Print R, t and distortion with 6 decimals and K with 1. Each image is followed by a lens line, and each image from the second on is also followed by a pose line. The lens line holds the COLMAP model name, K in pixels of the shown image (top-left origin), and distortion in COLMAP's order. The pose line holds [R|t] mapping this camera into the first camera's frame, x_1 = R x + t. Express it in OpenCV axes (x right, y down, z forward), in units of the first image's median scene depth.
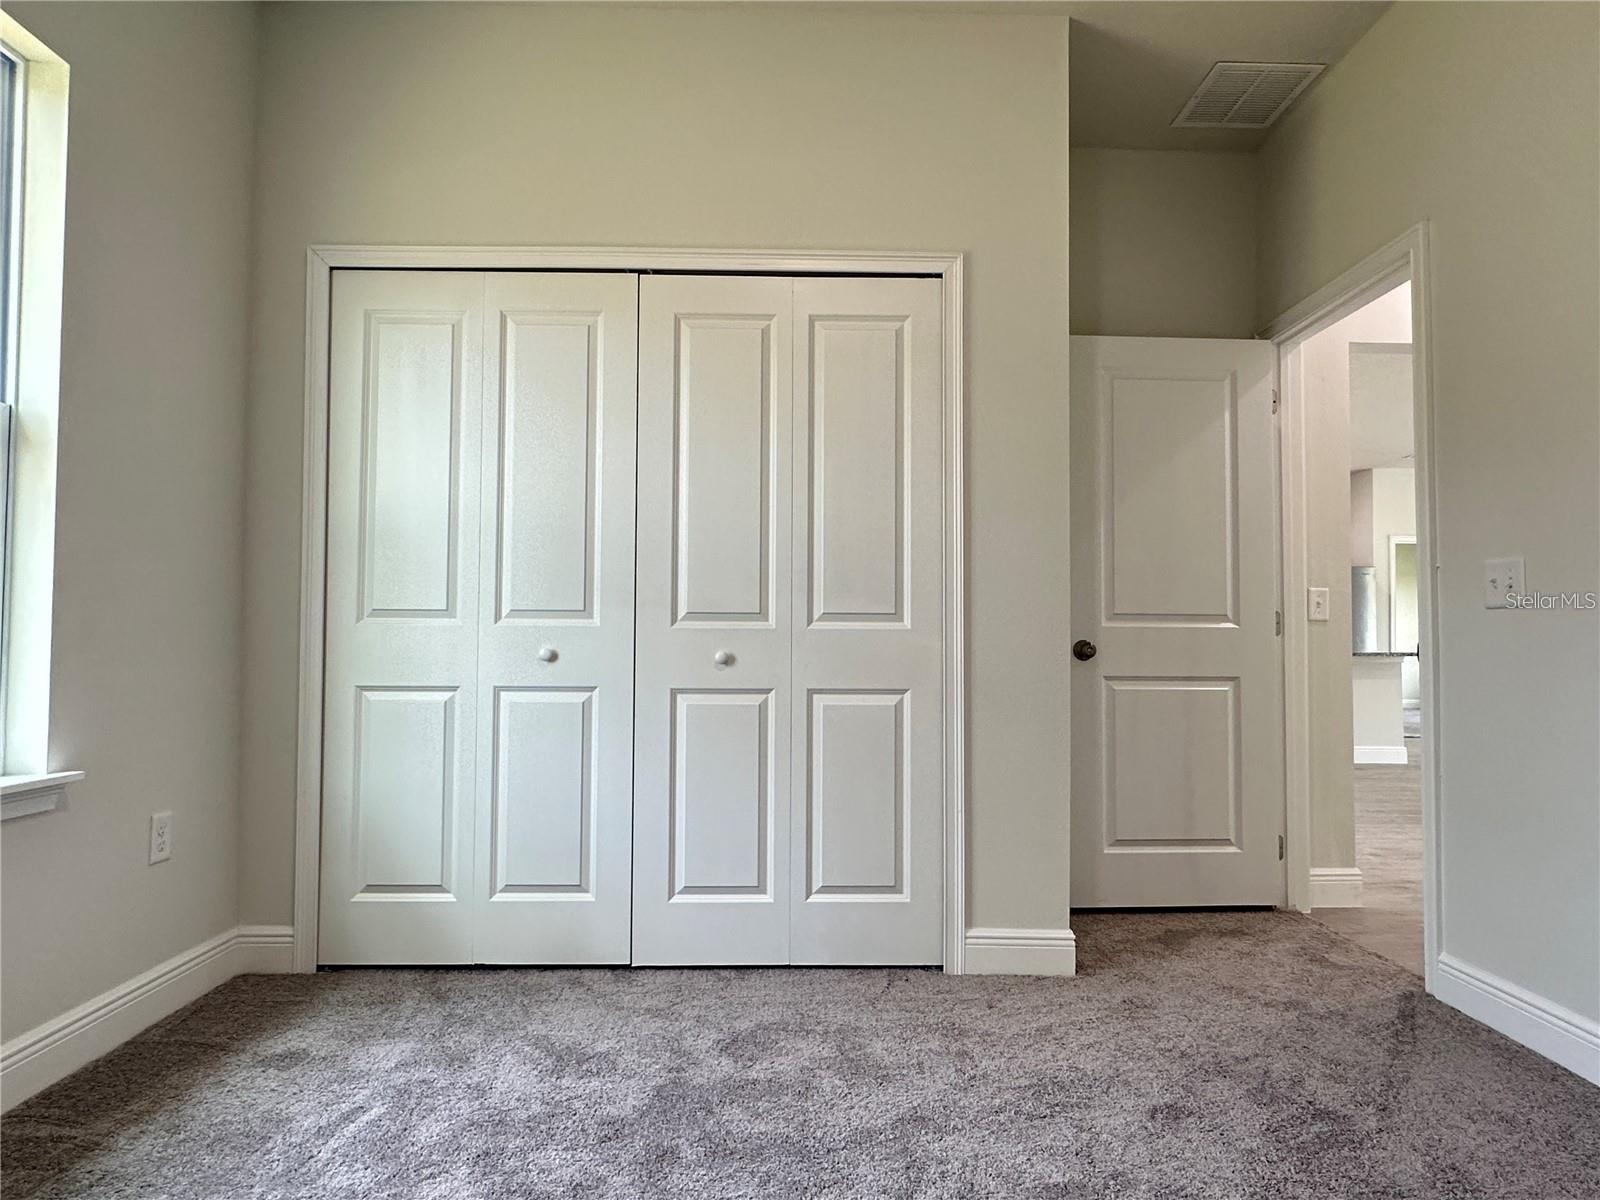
lens RADIAL K [[900.2, 0, 802.4], [0, 900.2, 602.4], [0, 0, 1]] dist [0.002396, -0.001653]
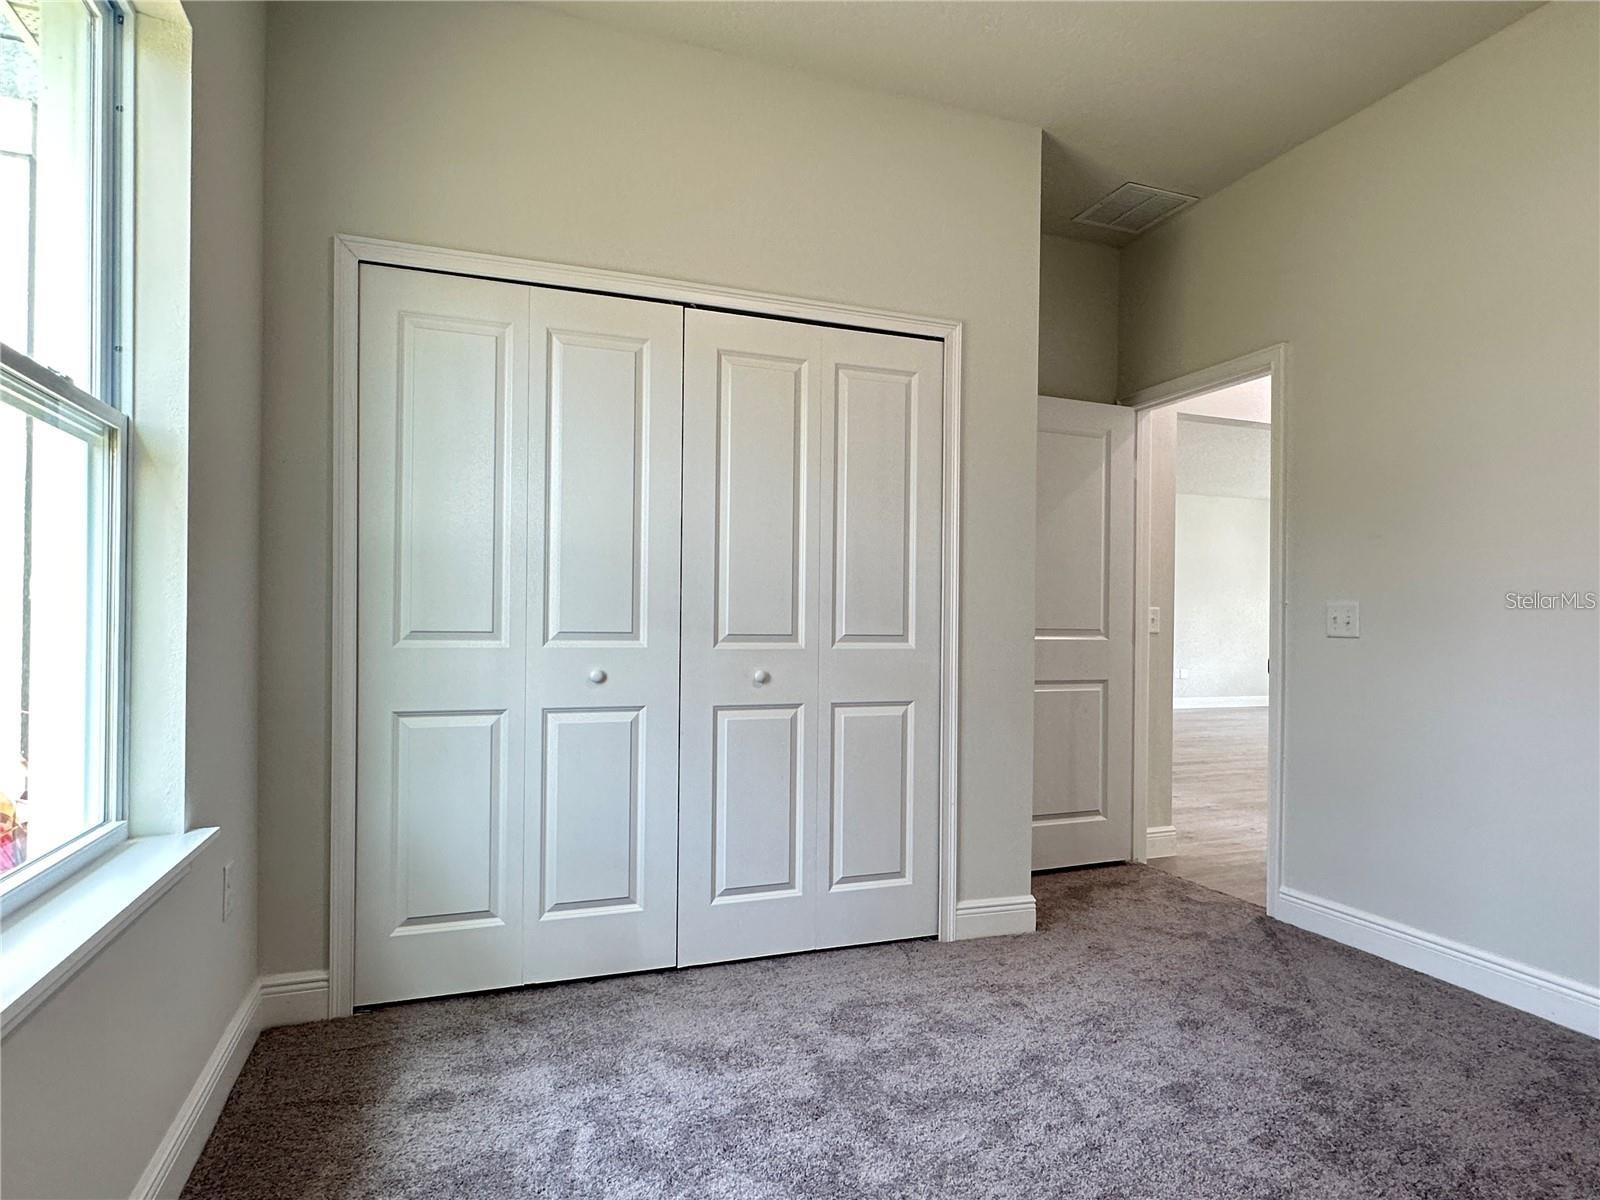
lens RADIAL K [[900.2, 0, 788.2], [0, 900.2, 610.4], [0, 0, 1]] dist [0.002396, -0.001653]
pose [[0.944462, 0.009080, 0.328495, -0.417022], [-0.021159, 0.999224, 0.033215, -0.054998], [-0.327938, -0.038321, 0.943922, -0.028695]]
